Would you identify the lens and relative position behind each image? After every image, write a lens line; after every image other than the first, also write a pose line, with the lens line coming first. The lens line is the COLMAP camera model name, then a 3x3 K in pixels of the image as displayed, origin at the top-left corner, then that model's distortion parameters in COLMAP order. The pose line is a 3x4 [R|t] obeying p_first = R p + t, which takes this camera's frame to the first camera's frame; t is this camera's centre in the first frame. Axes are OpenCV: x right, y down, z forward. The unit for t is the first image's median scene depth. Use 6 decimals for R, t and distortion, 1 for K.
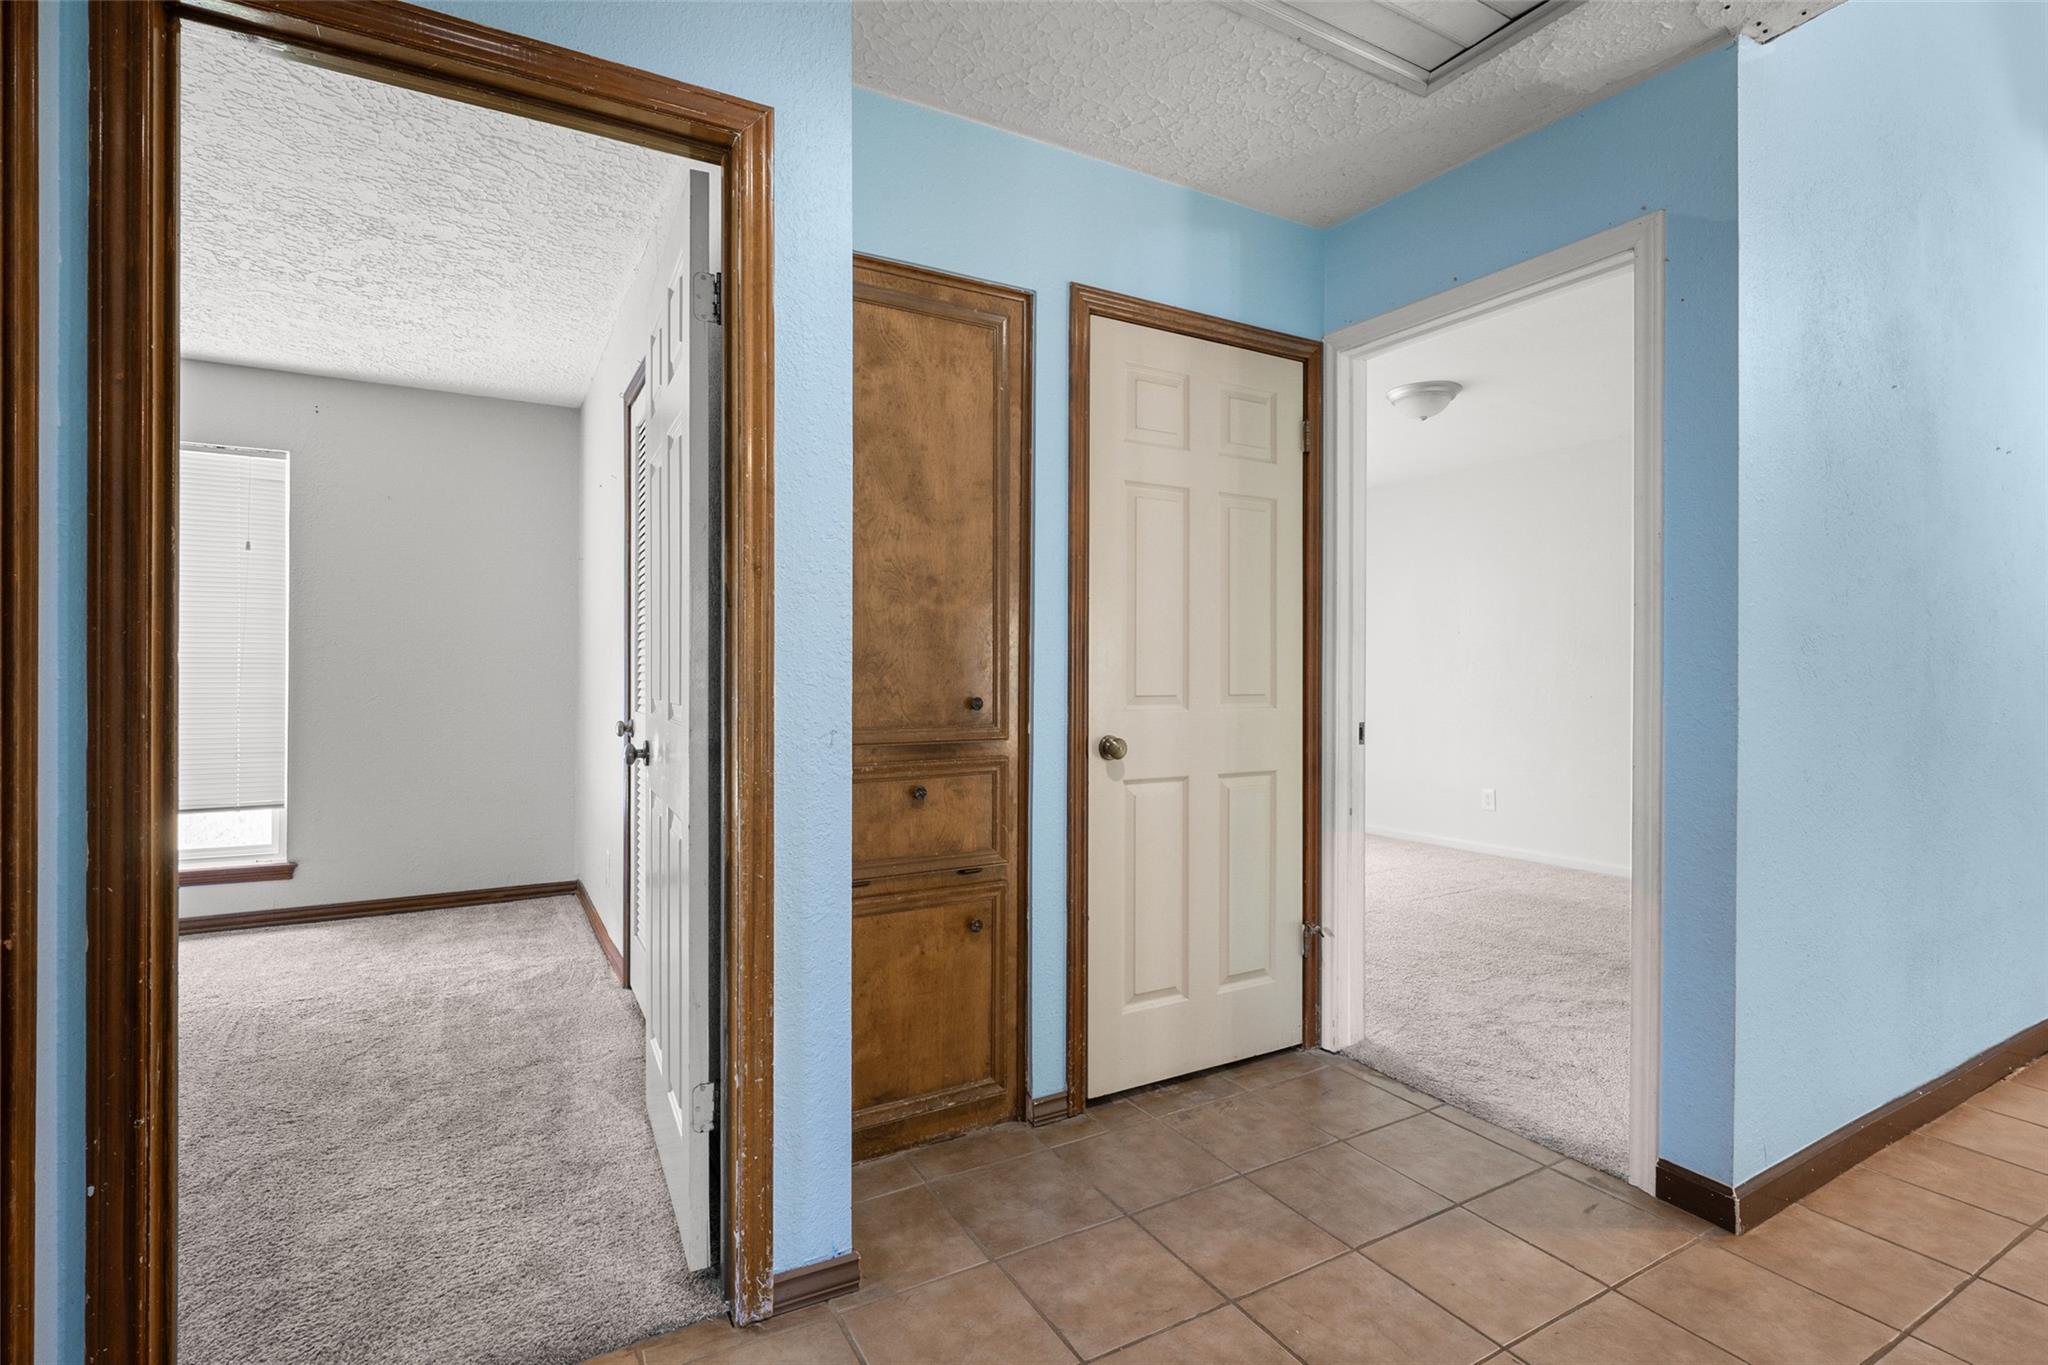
lens RADIAL K [[987.7, 0, 1025.7], [0, 987.7, 677.7], [0, 0, 1]] dist [0.000062, 0.000048]
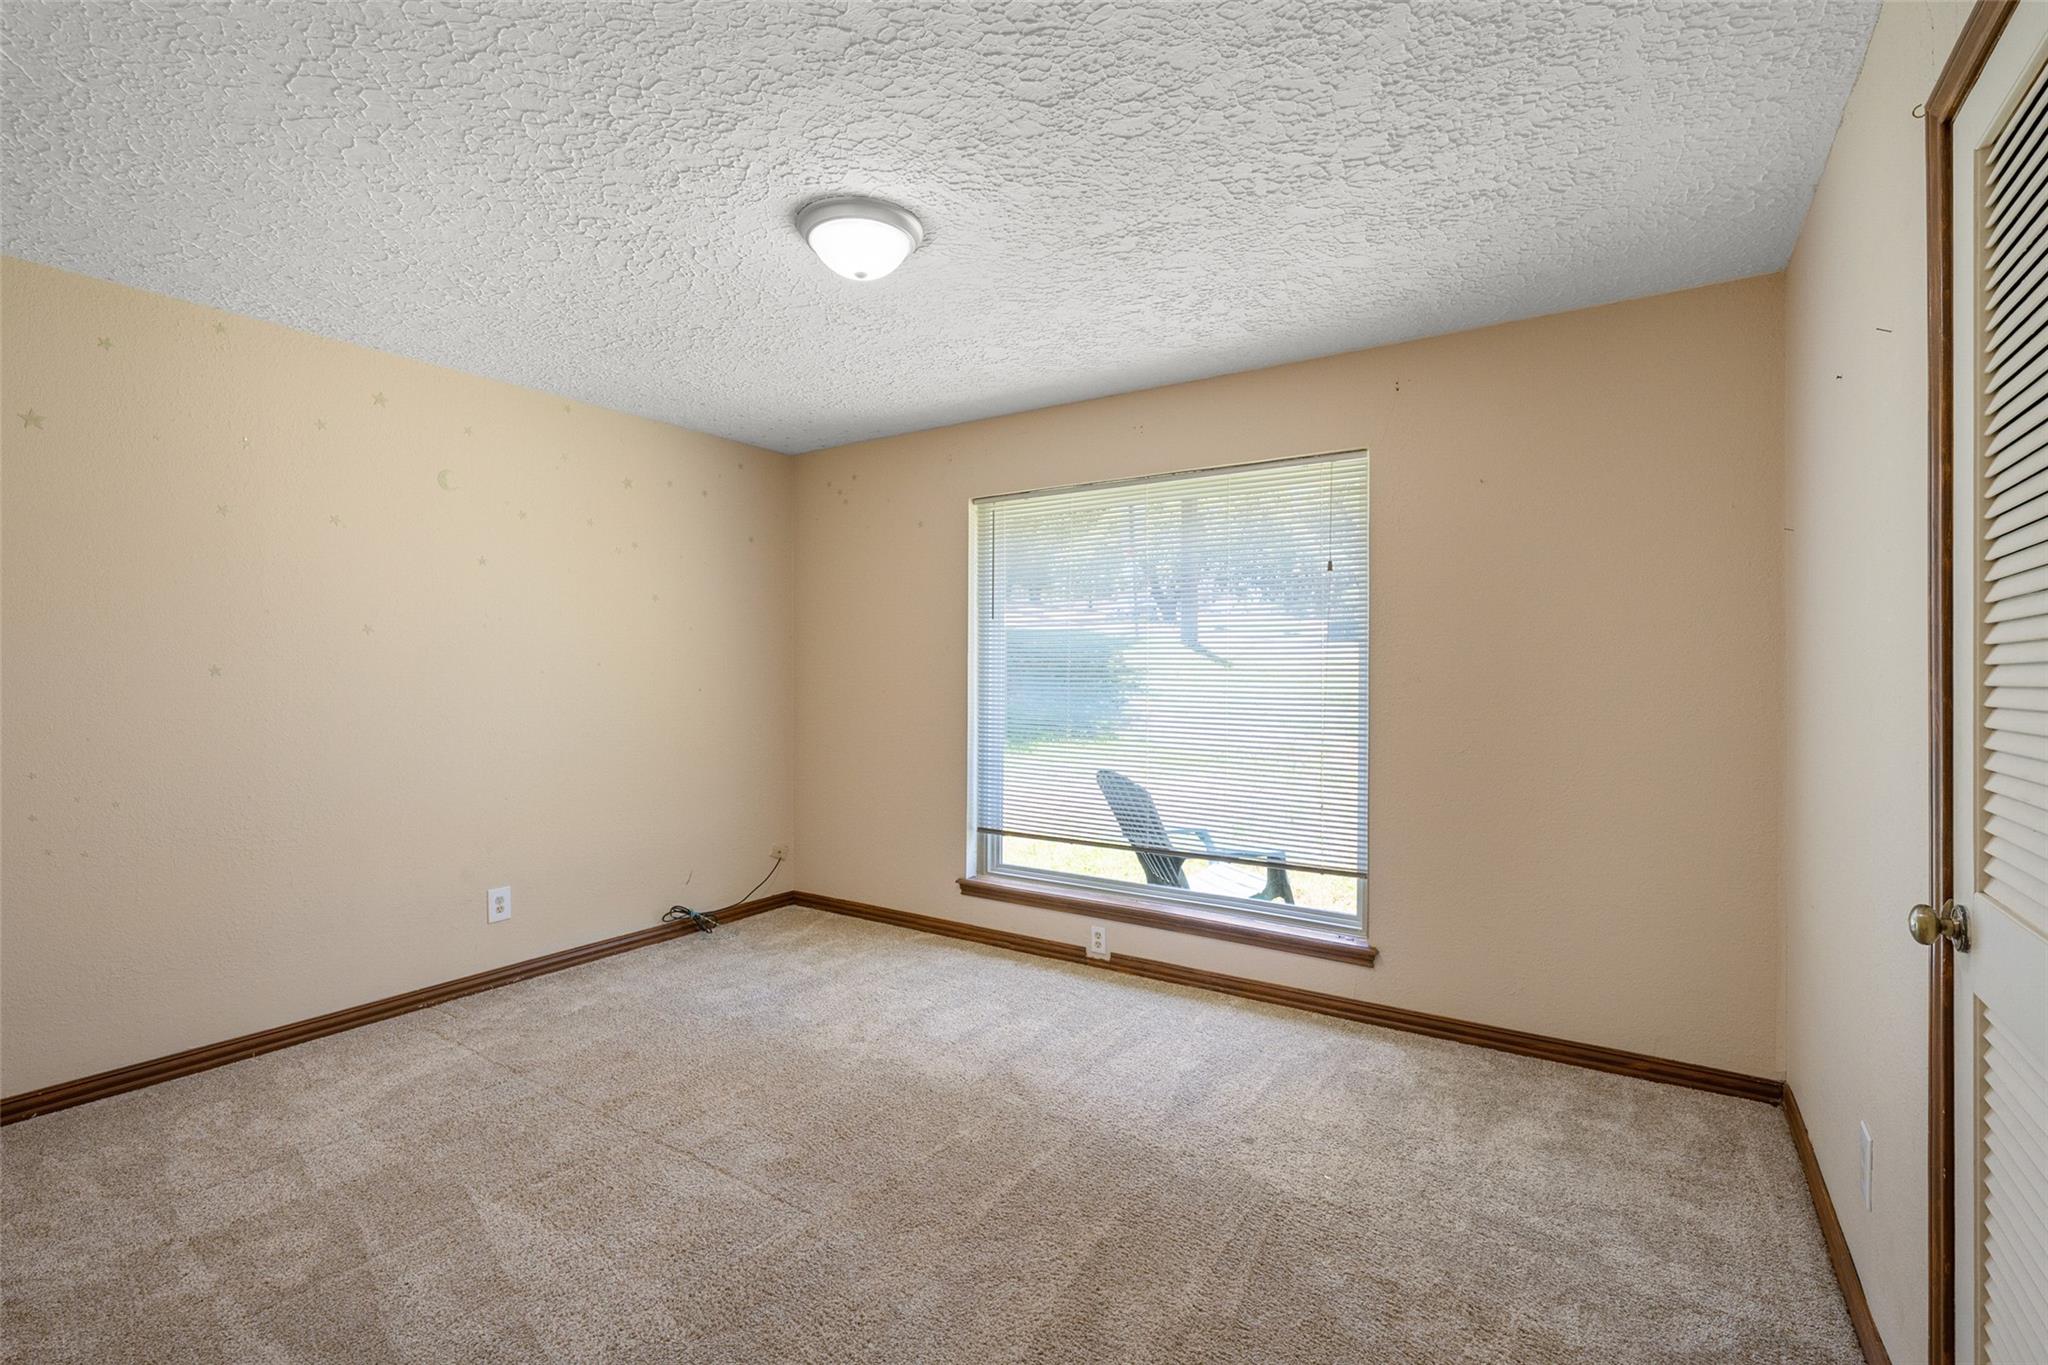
lens RADIAL K [[930.5, 0, 1028.9], [0, 930.5, 675.7], [0, 0, 1]] dist [0.004807, -0.000971]
pose [[0.459105, -0.000693, -0.888382, -0.735467], [0.001723, 0.999999, 0.000111, -0.152340], [0.888380, -0.001582, 0.459106, 1.541962]]
